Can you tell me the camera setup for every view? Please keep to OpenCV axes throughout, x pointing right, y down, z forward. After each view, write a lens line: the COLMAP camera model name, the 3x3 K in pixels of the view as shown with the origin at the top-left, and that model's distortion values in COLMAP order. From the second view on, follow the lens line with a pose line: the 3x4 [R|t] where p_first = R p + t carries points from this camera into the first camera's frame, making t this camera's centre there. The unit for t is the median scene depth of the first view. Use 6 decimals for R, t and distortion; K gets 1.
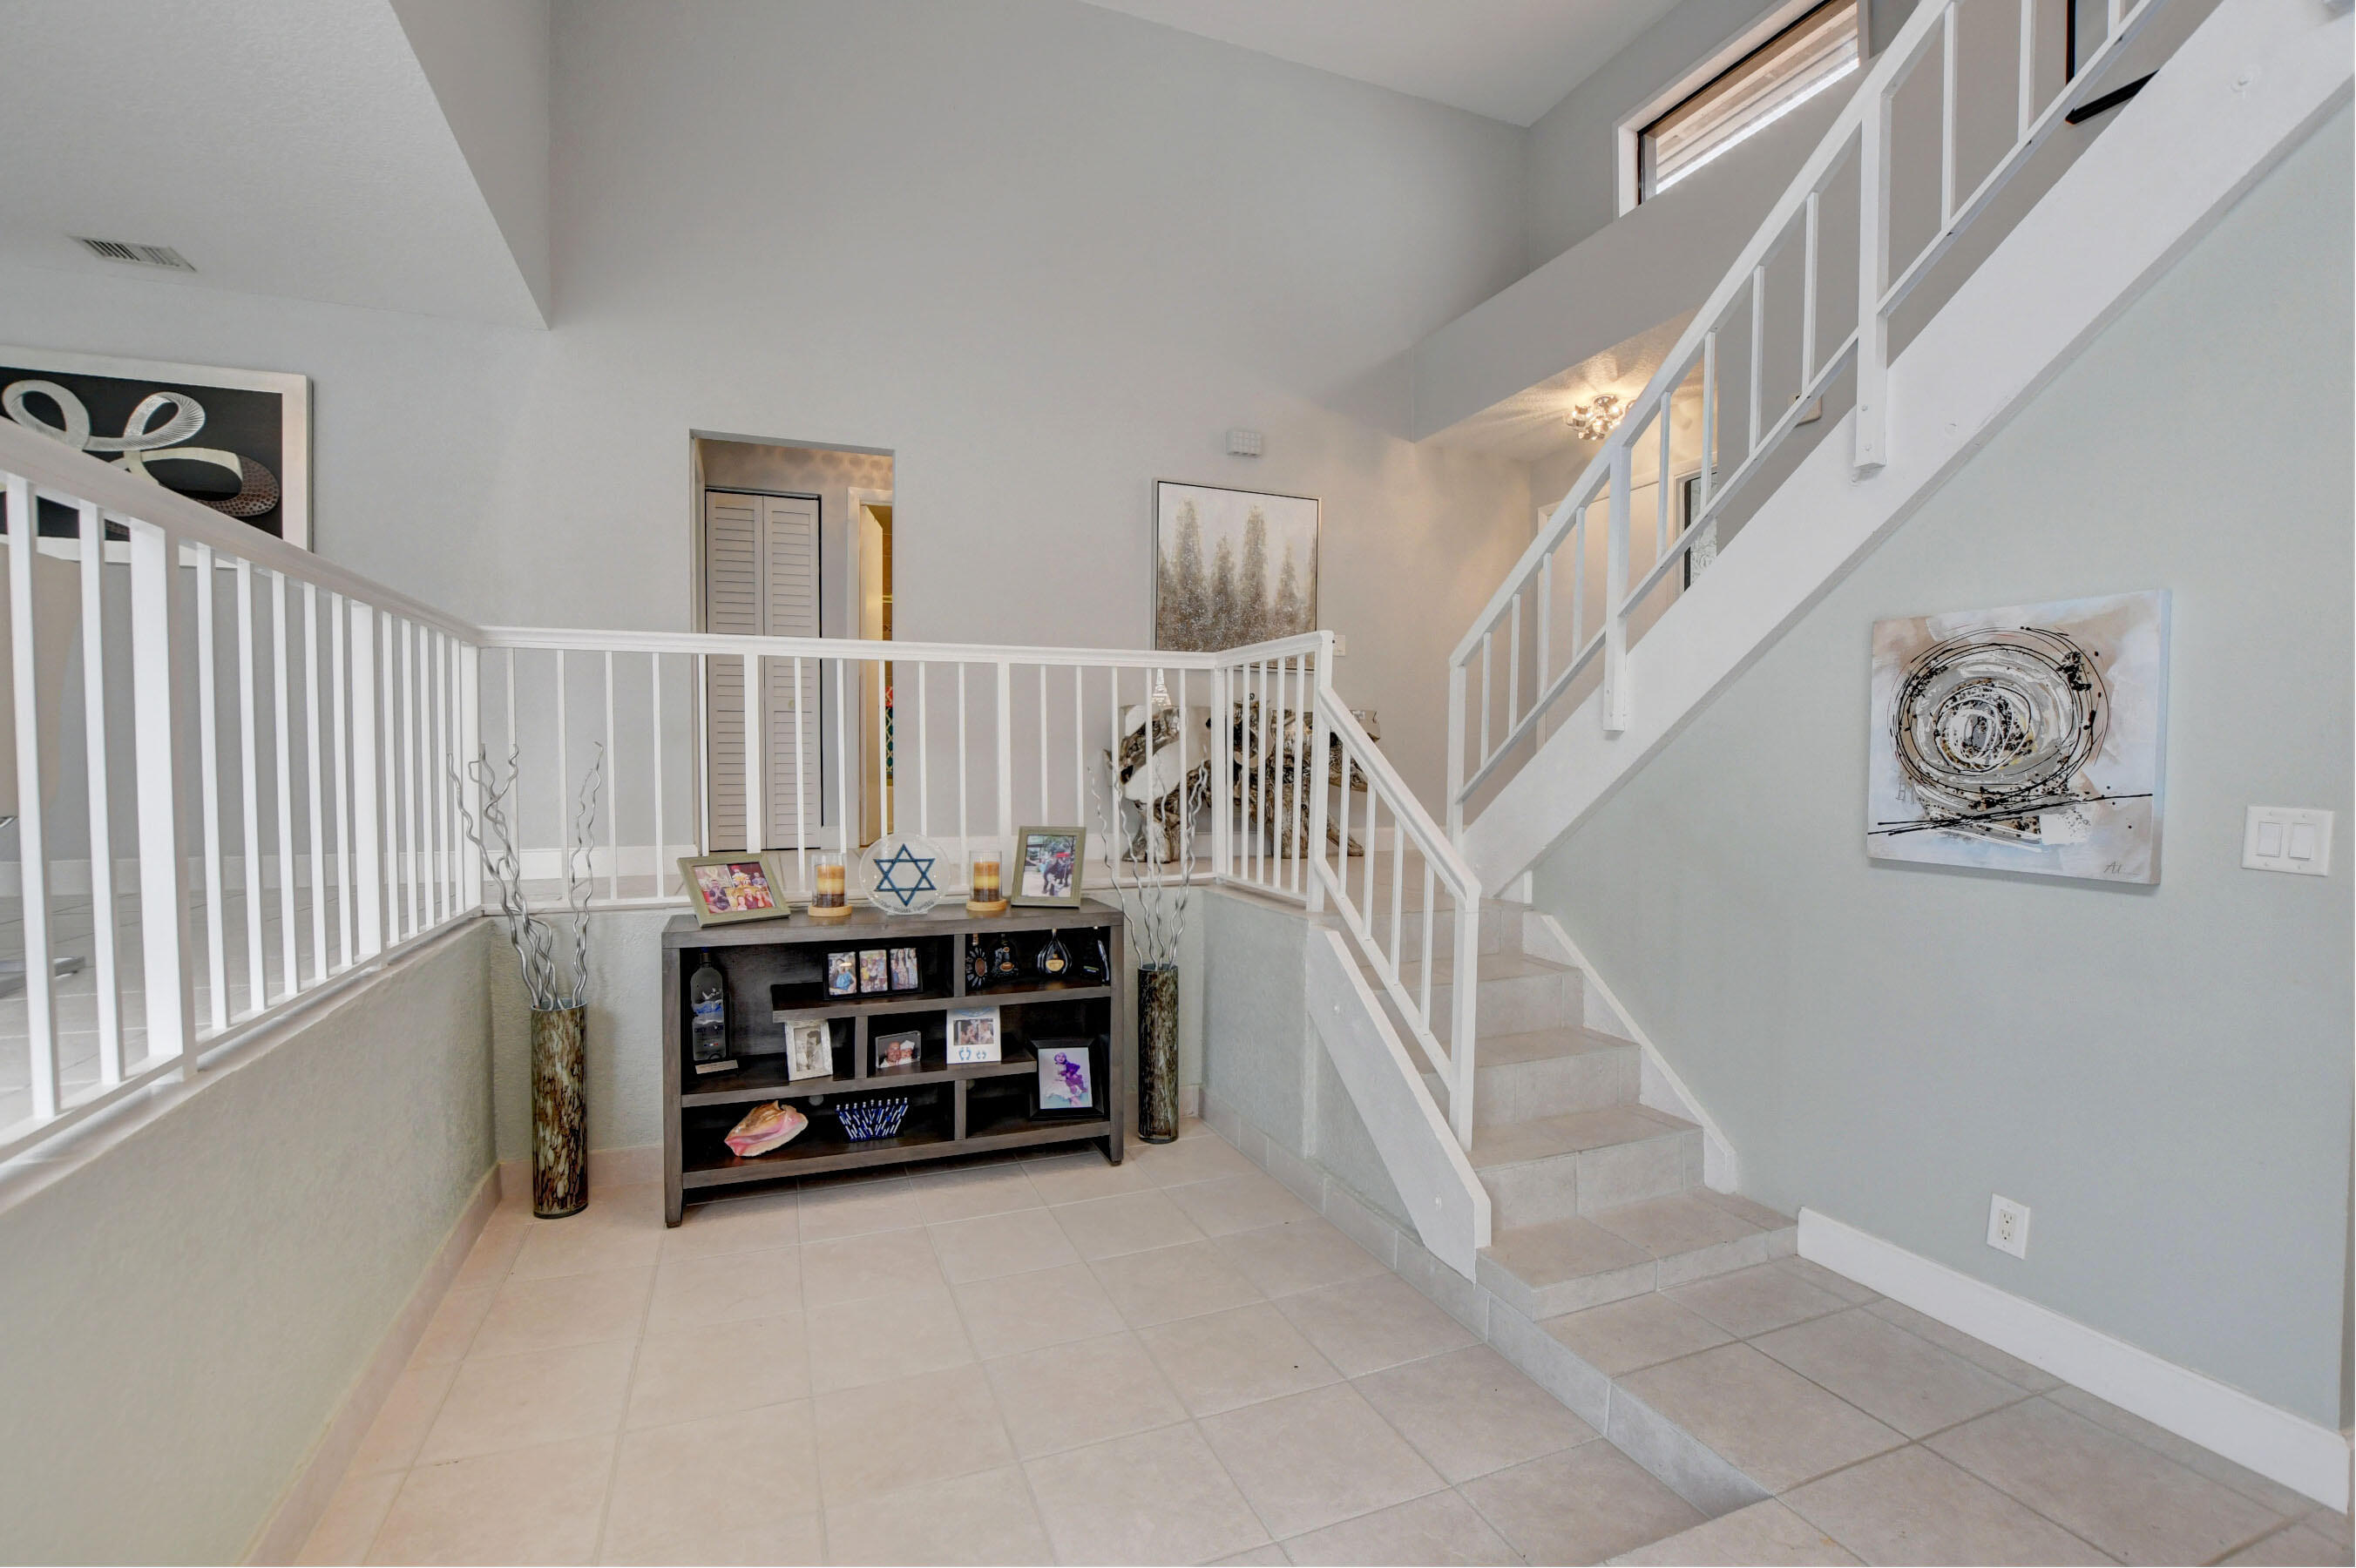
lens RADIAL K [[1035.5, 0, 1169.8], [0, 1035.5, 792.7], [0, 0, 1]] dist [-0.029051, 0.001432]
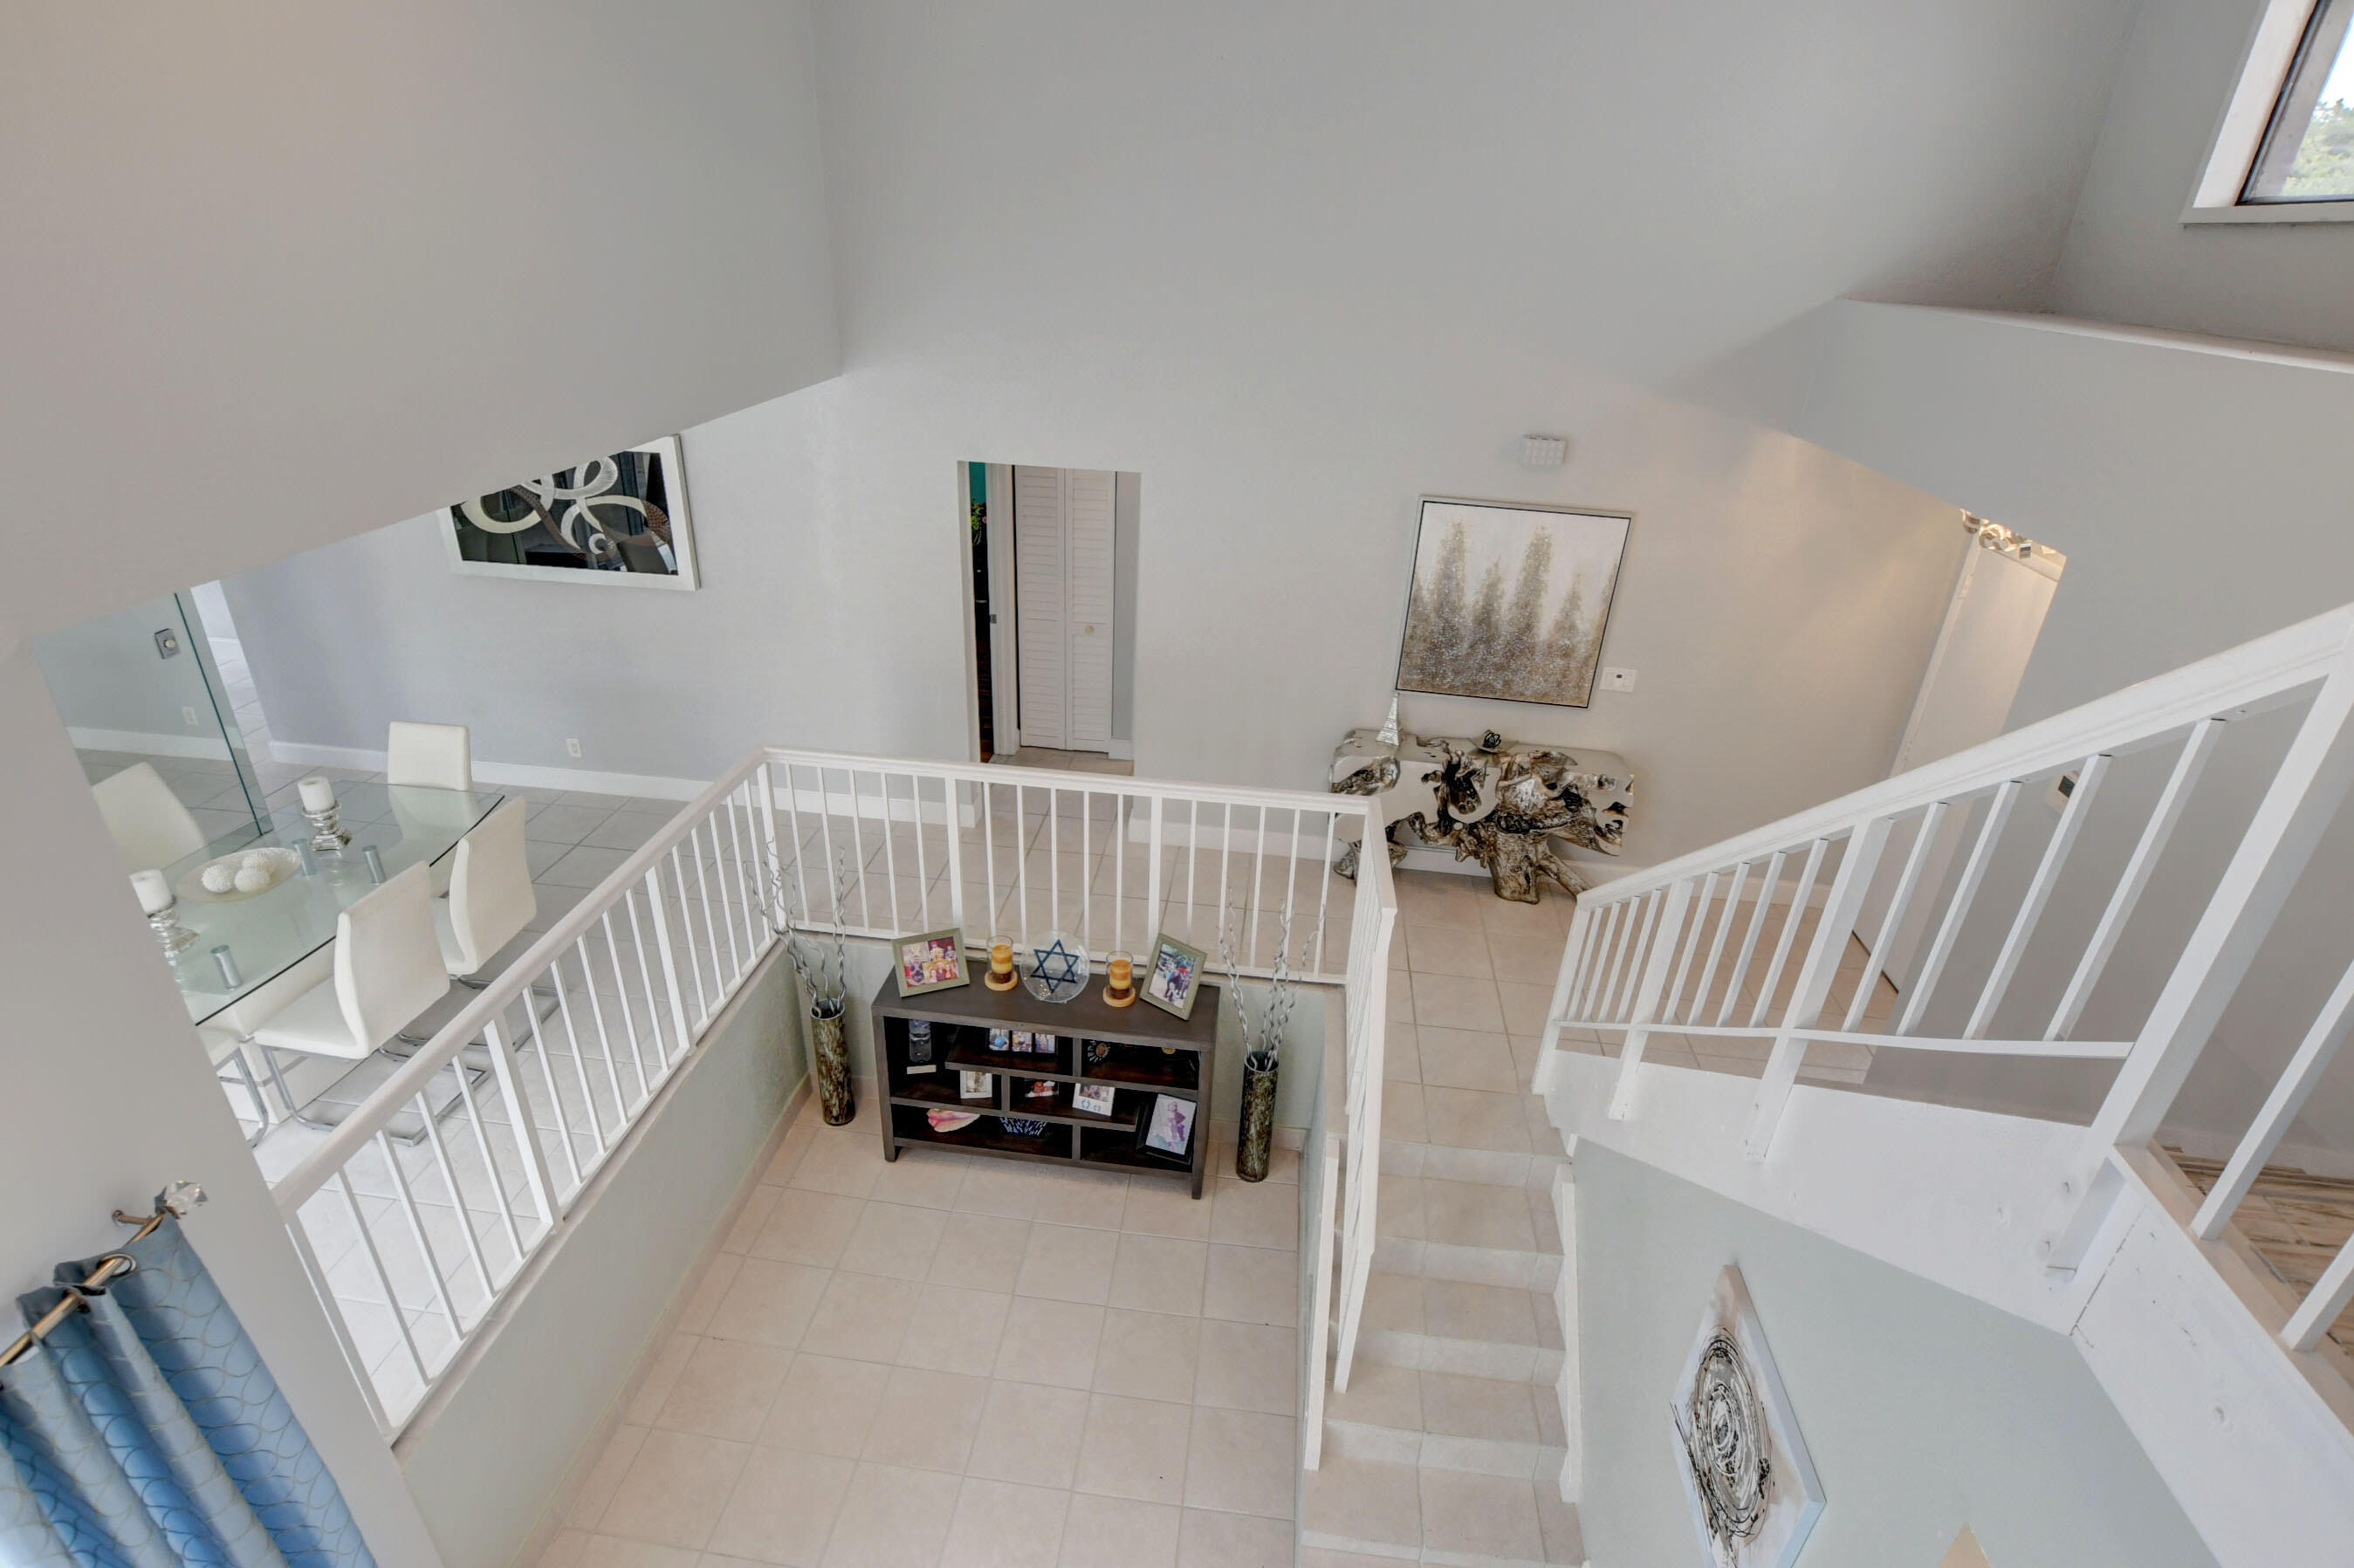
lens RADIAL K [[1136.7, 0, 1183.8], [0, 1136.7, 786.5], [0, 0, 1]] dist [-0.020131, -0.000711]
pose [[0.881482, 0.242104, -0.405432, 0.390667], [-0.053608, 0.904325, 0.423465, -0.716096], [0.469164, -0.351542, 0.810125, 0.032777]]
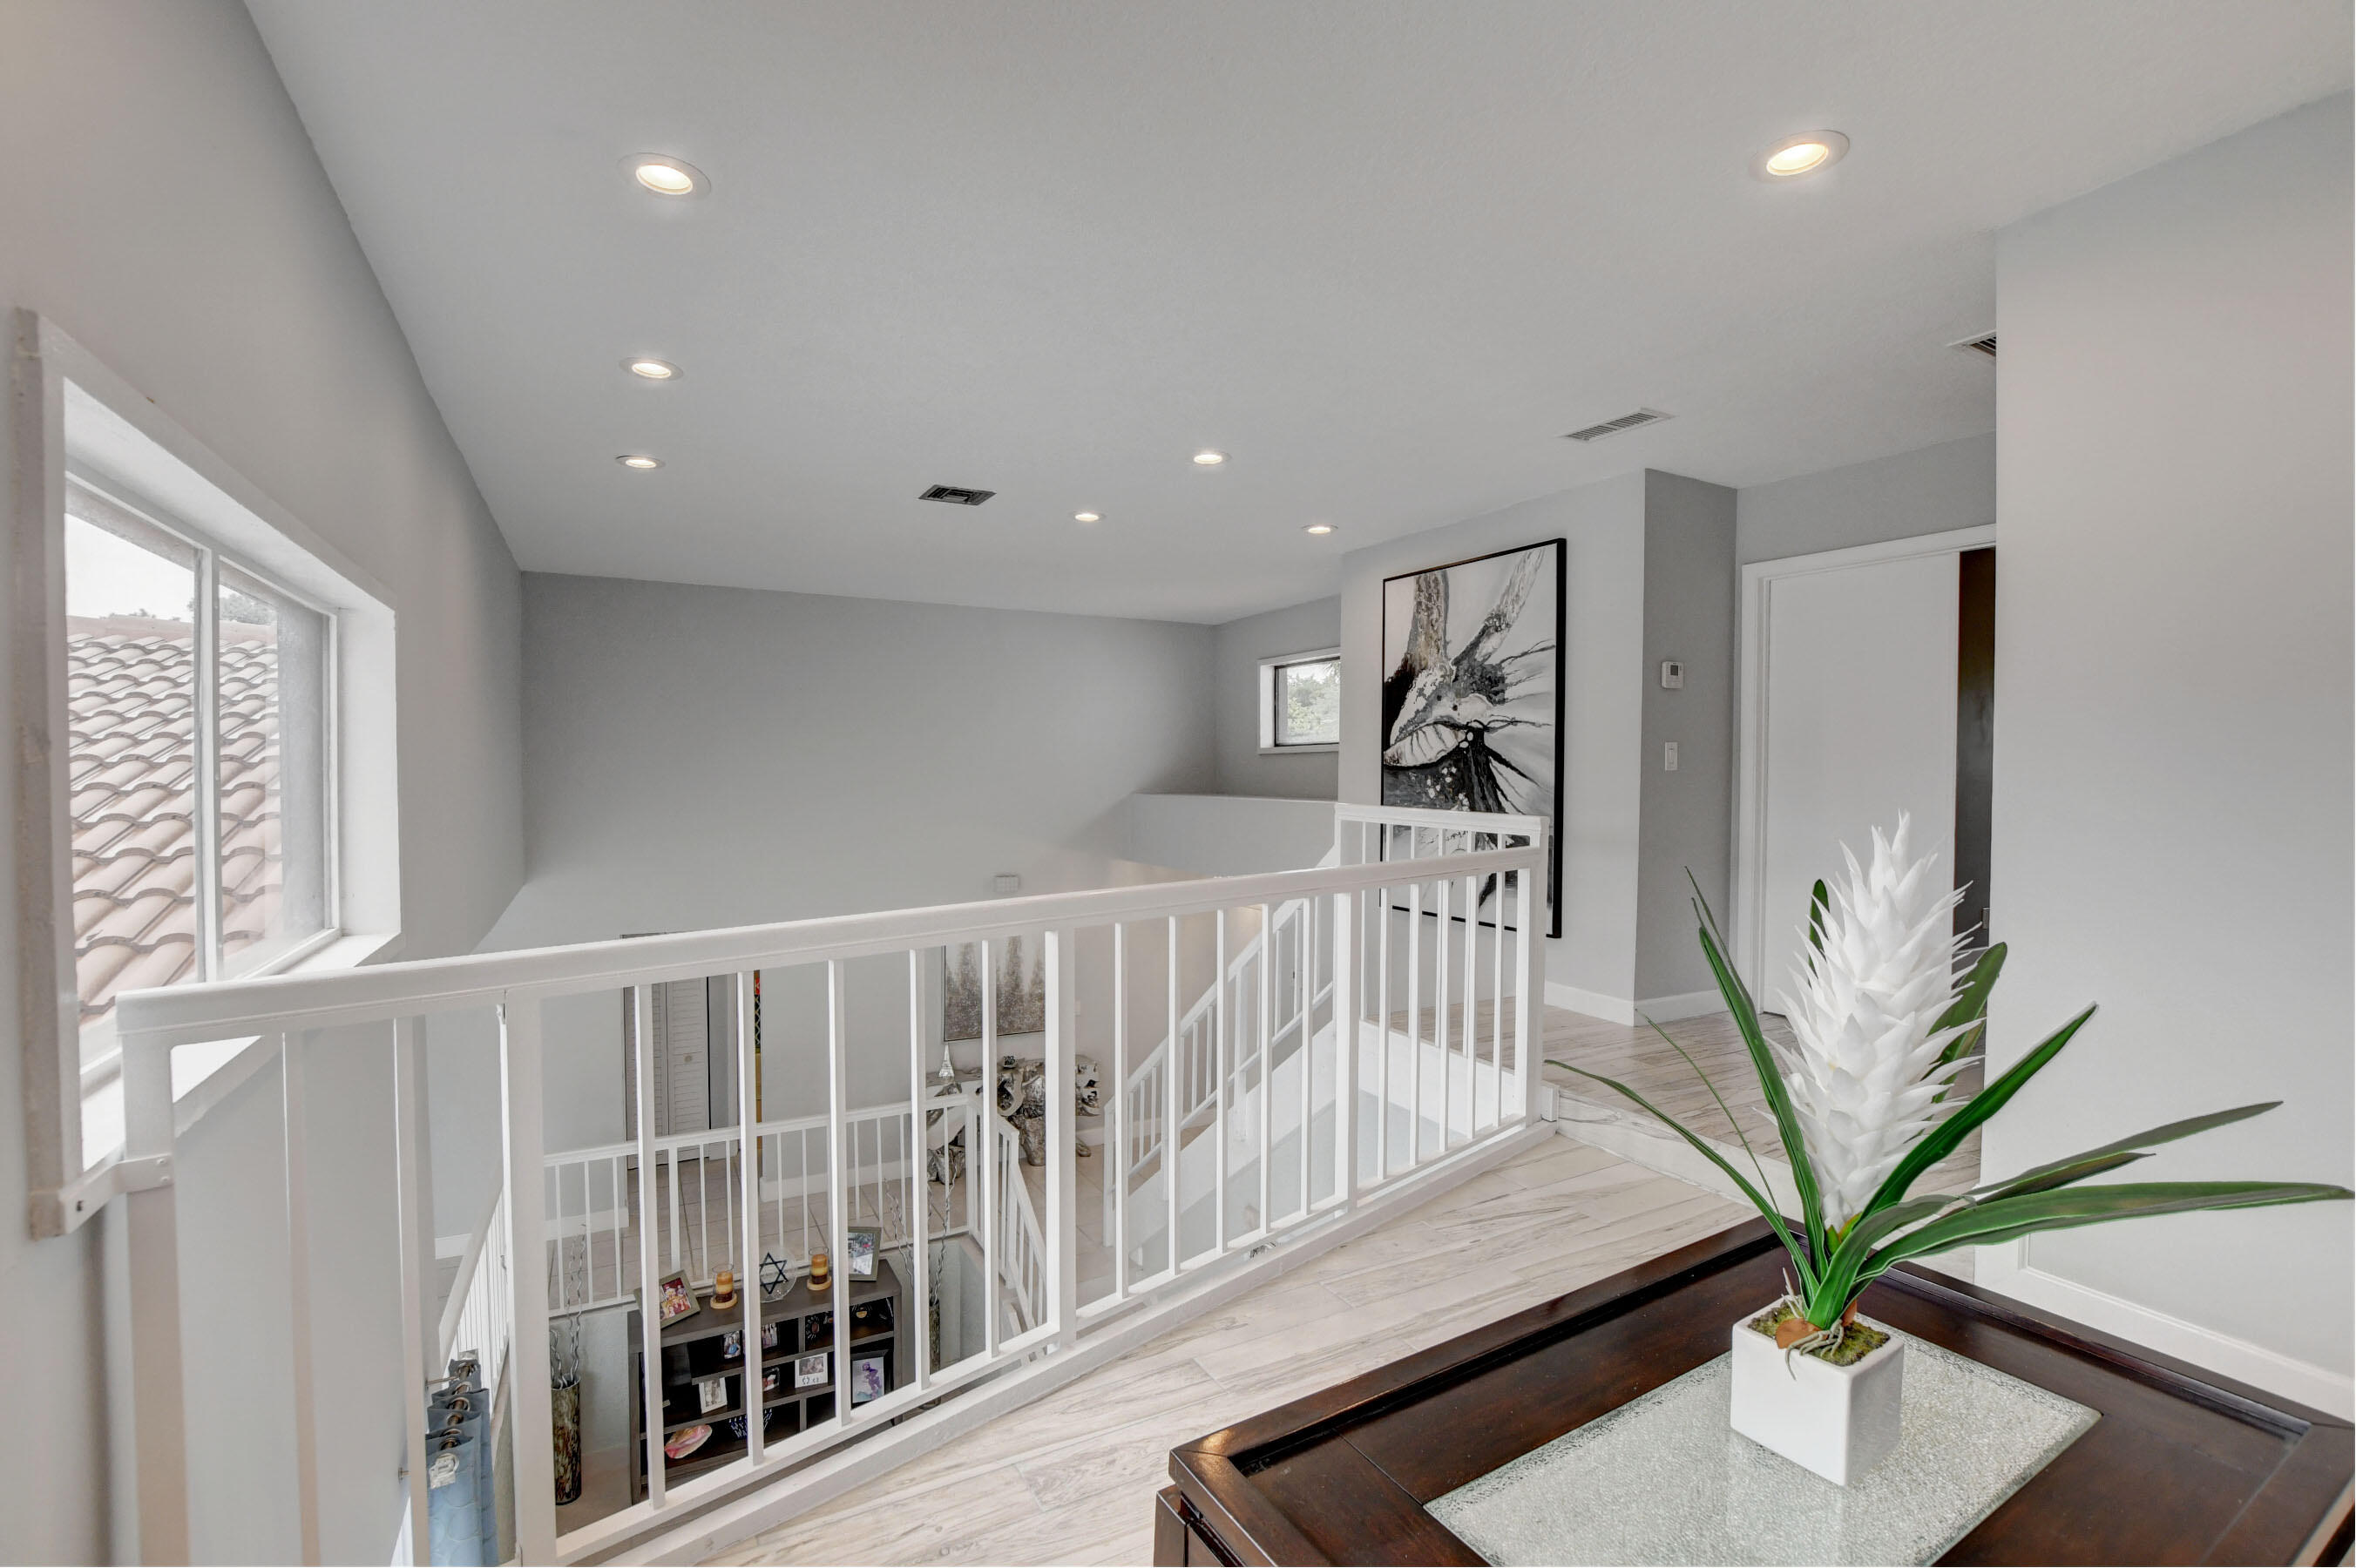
lens RADIAL K [[1035.5, 0, 1169.8], [0, 1035.5, 792.7], [0, 0, 1]] dist [-0.029051, 0.001432]
pose [[0.993537, -0.002286, 0.113486, 0.208635], [0.003351, 0.999952, -0.009191, -0.696138], [-0.113459, 0.009512, 0.993497, -0.755326]]
